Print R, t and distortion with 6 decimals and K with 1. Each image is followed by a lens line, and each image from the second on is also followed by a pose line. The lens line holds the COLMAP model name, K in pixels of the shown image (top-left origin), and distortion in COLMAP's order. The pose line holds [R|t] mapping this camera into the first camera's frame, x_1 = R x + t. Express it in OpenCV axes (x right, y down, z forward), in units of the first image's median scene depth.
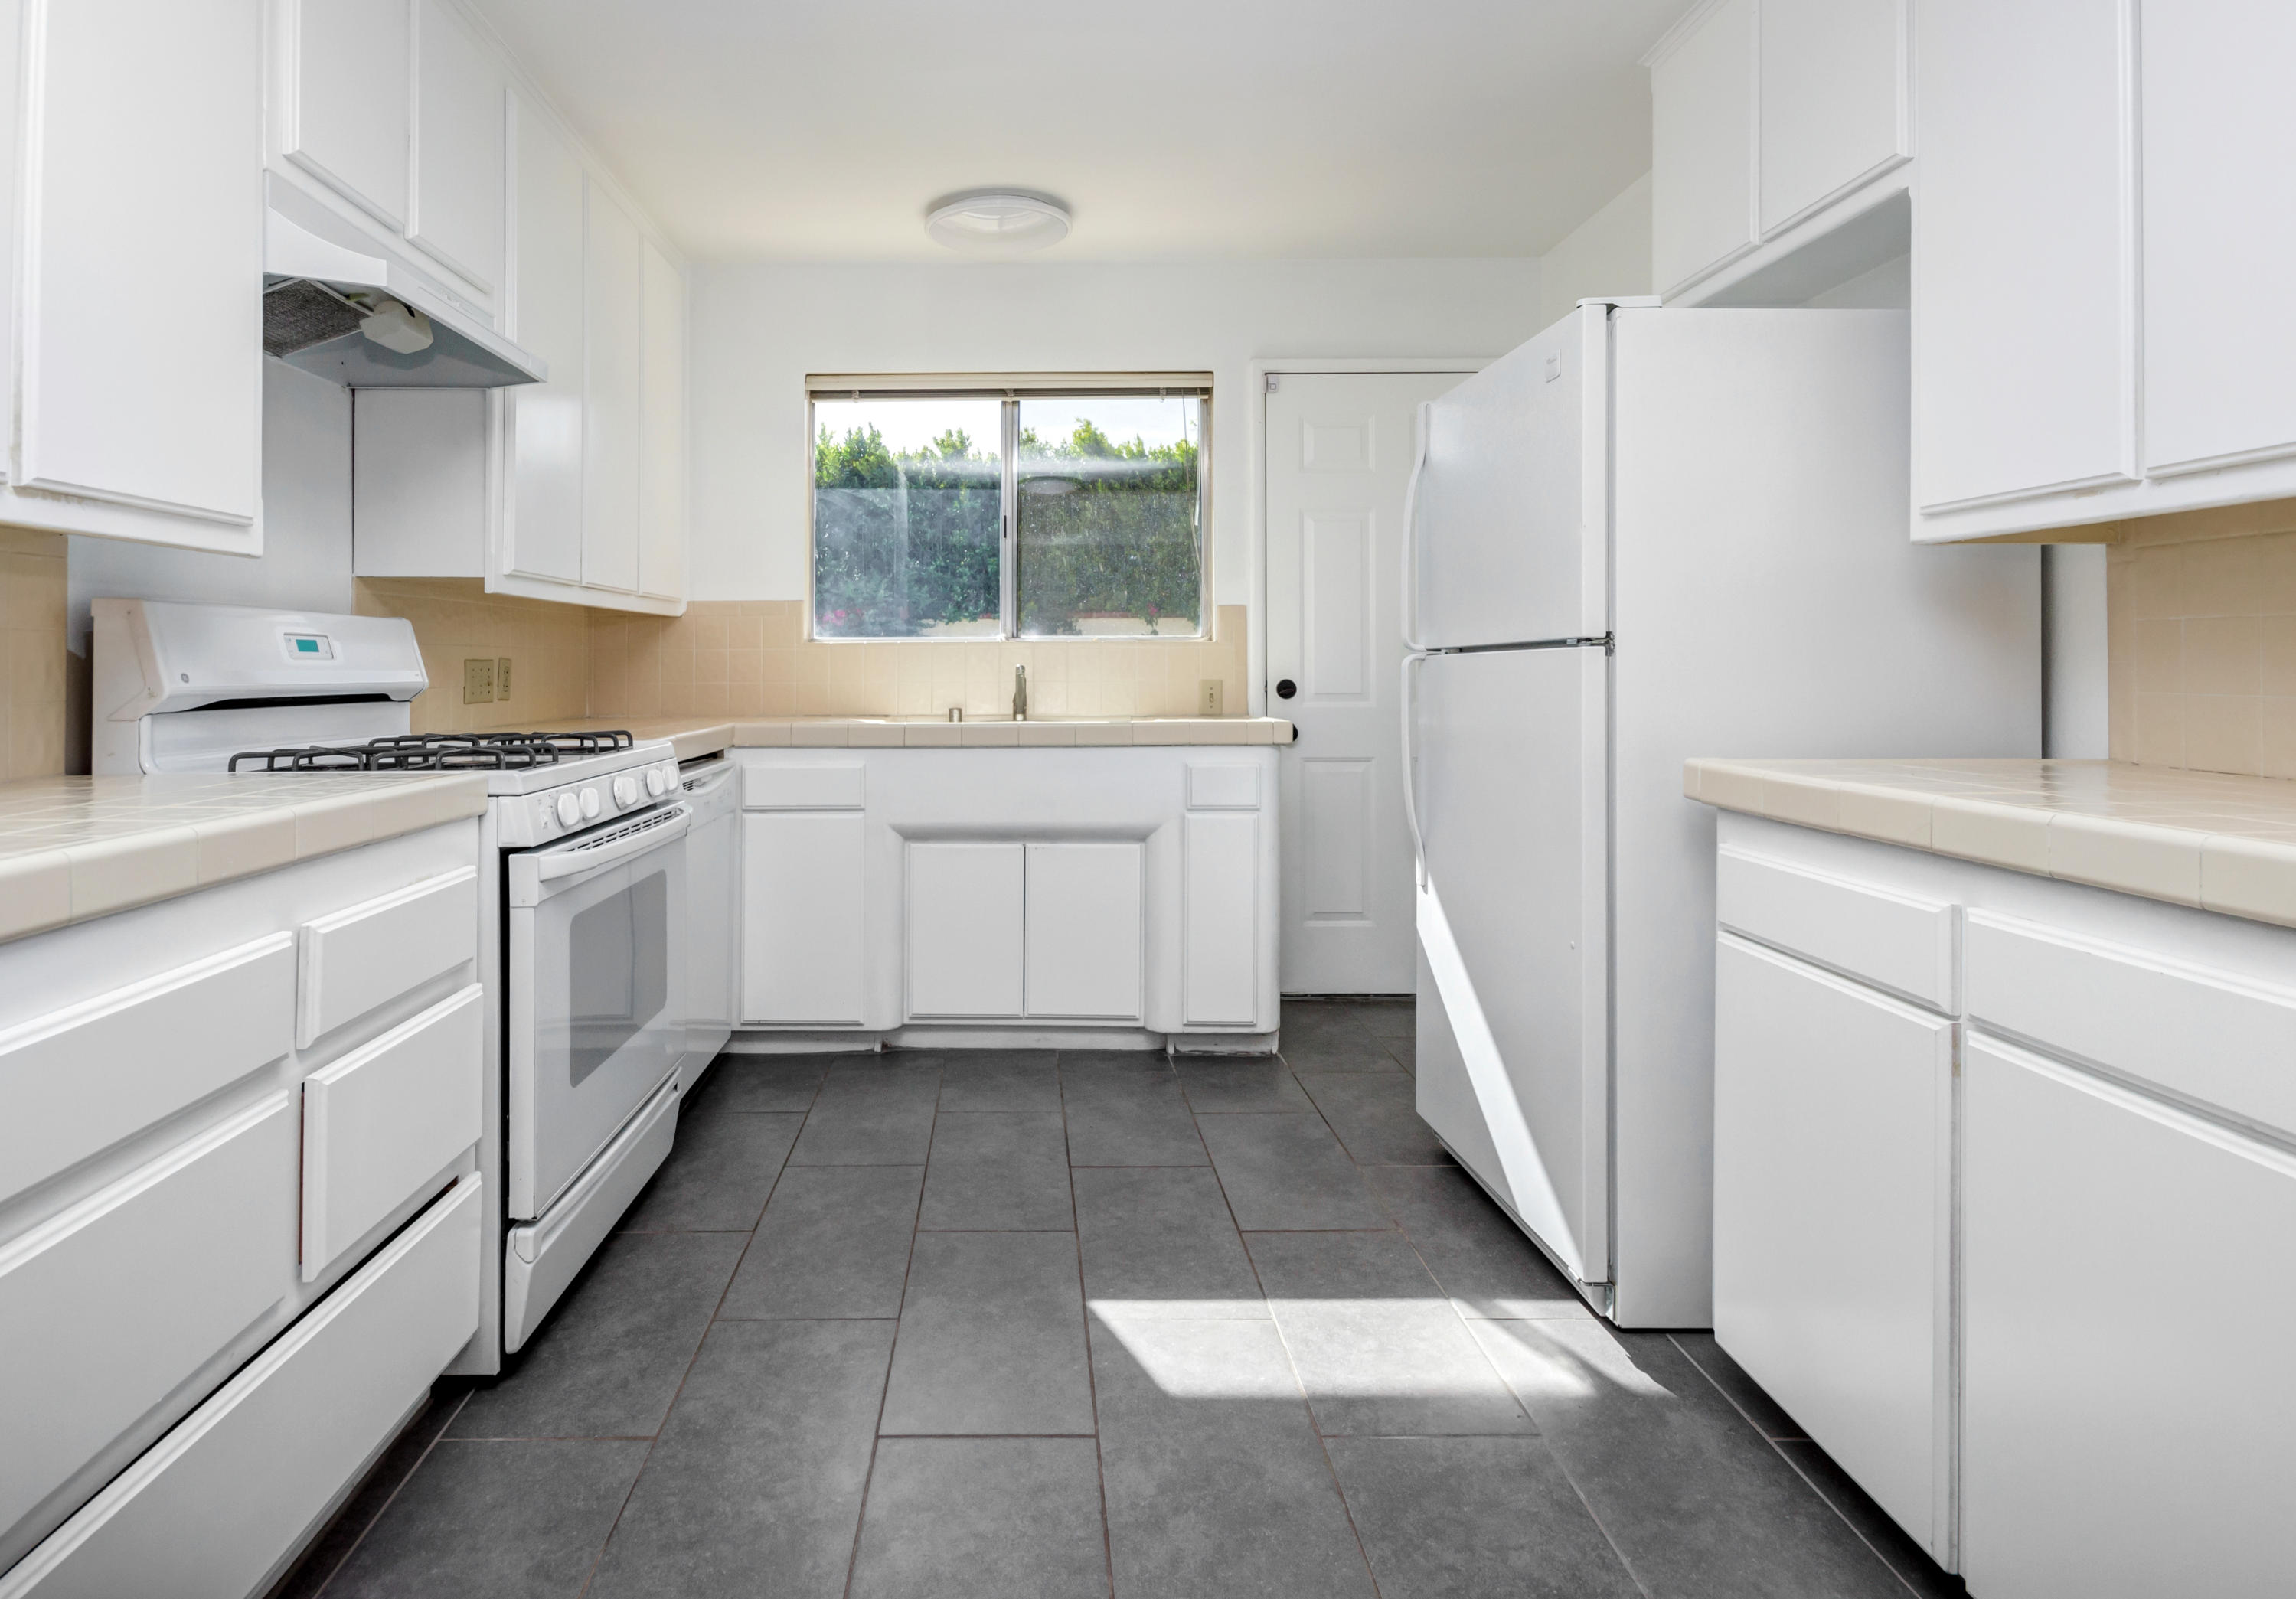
lens RADIAL K [[1216.7, 0, 1037.7], [0, 1216.7, 654.5], [0, 0, 1]] dist [0.007016, 0.000325]
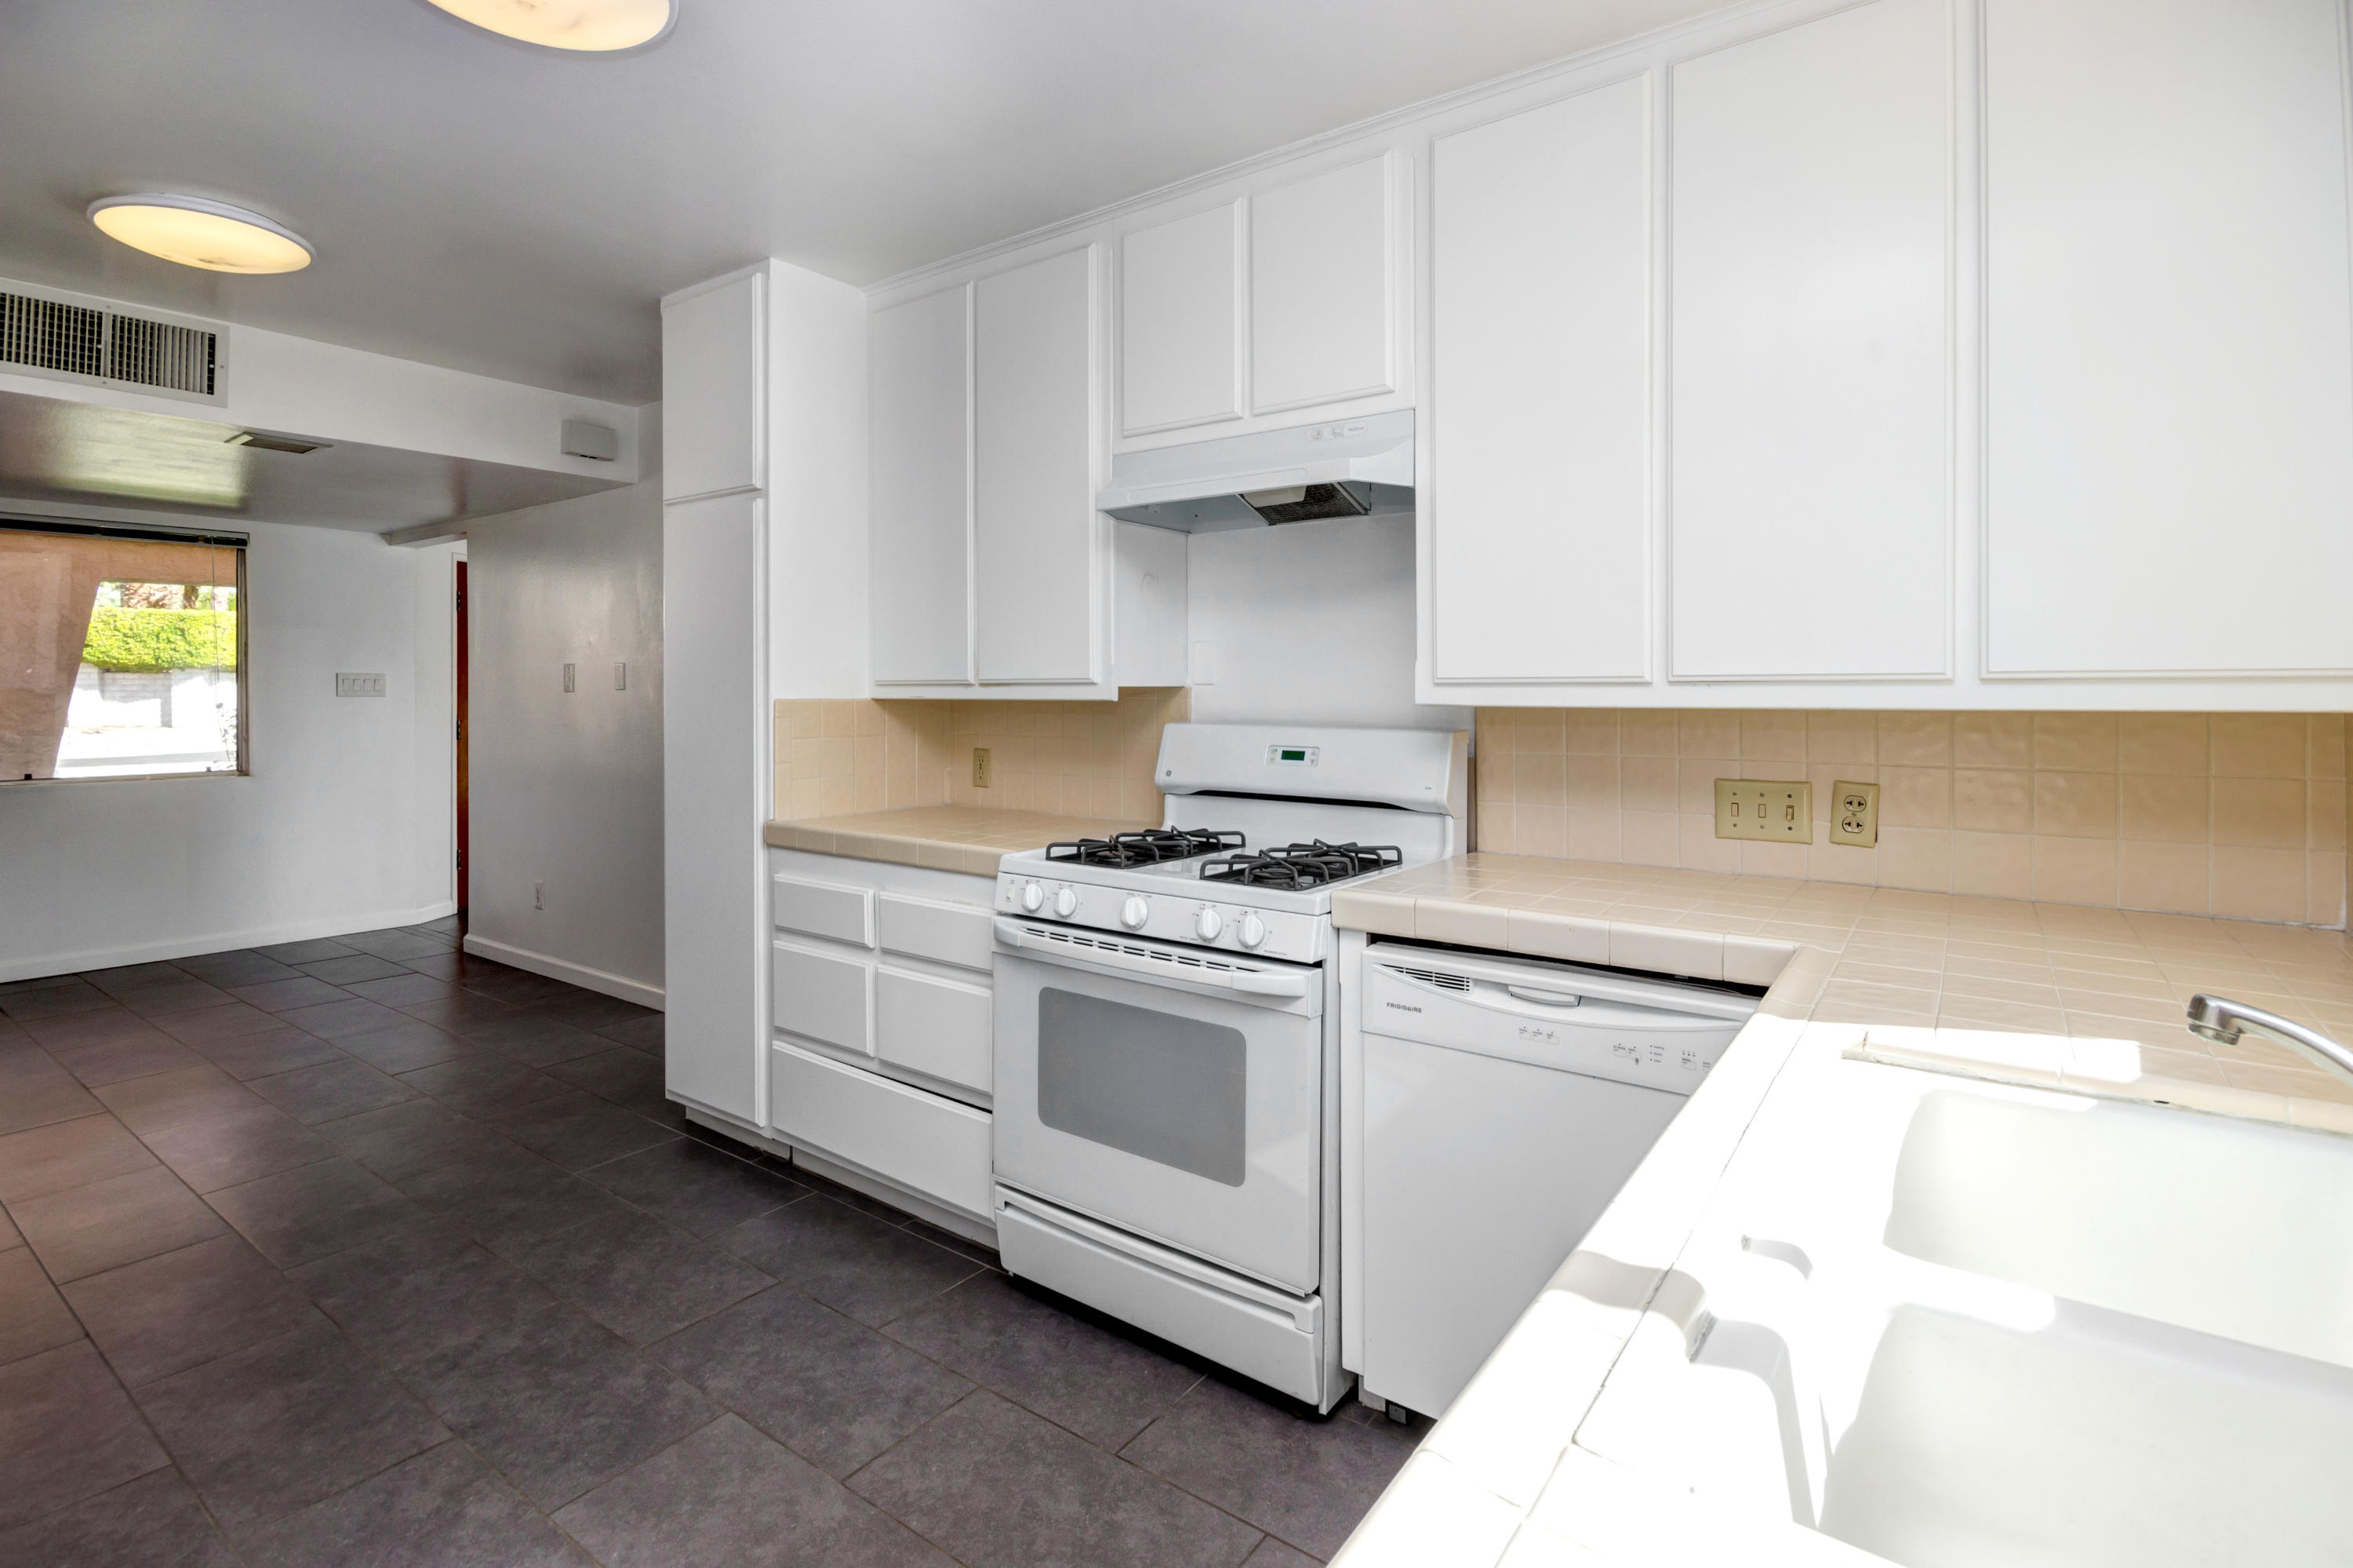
lens RADIAL K [[1123.0, 0, 1183.4], [0, 1123.0, 689.7], [0, 0, 1]] dist [0.009591, -0.004150]
pose [[-0.600094, 0.004343, -0.799918, 0.264032], [0.010764, 0.999939, -0.002645, -0.048461], [0.799857, -0.010198, -0.600104, 1.065885]]
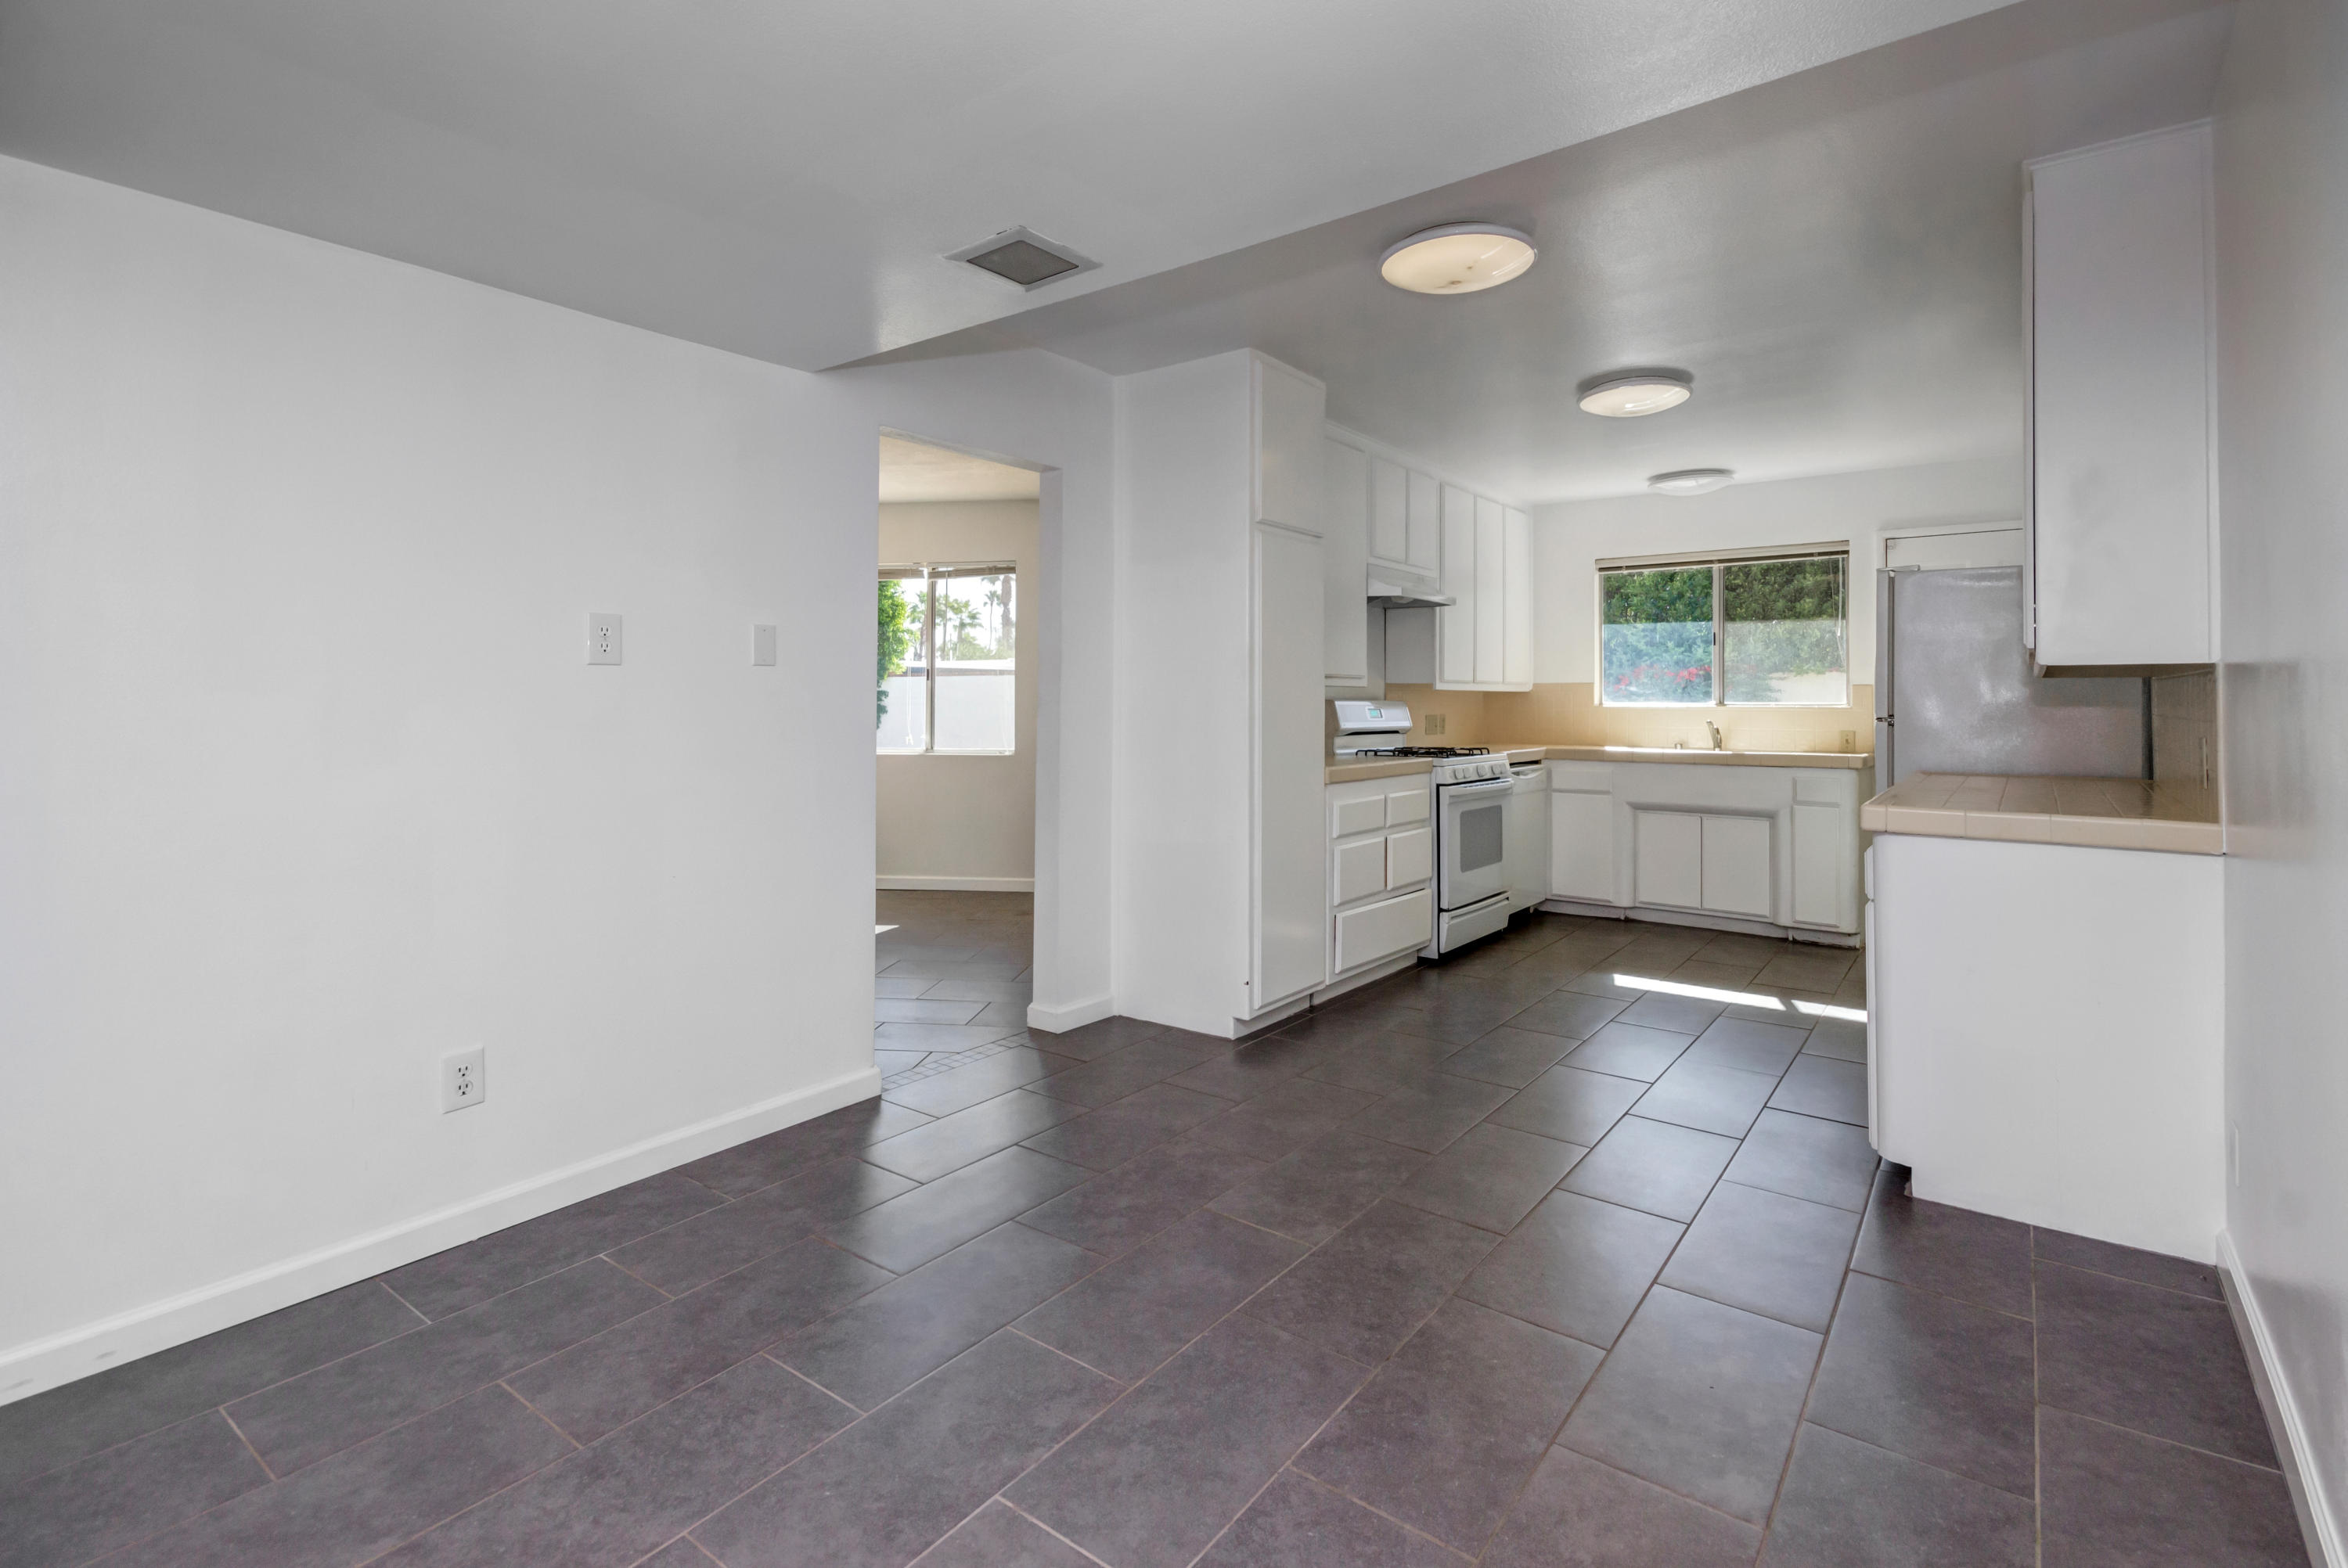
lens RADIAL K [[1120.4, 0, 1193.7], [0, 1120.4, 681.4], [0, 0, 1]] dist [0.009591, -0.004150]
pose [[0.802617, -0.005341, -0.596471, 0.397960], [0.001108, 0.999972, -0.007463, -0.040347], [0.596493, 0.005329, 0.802600, -0.862374]]
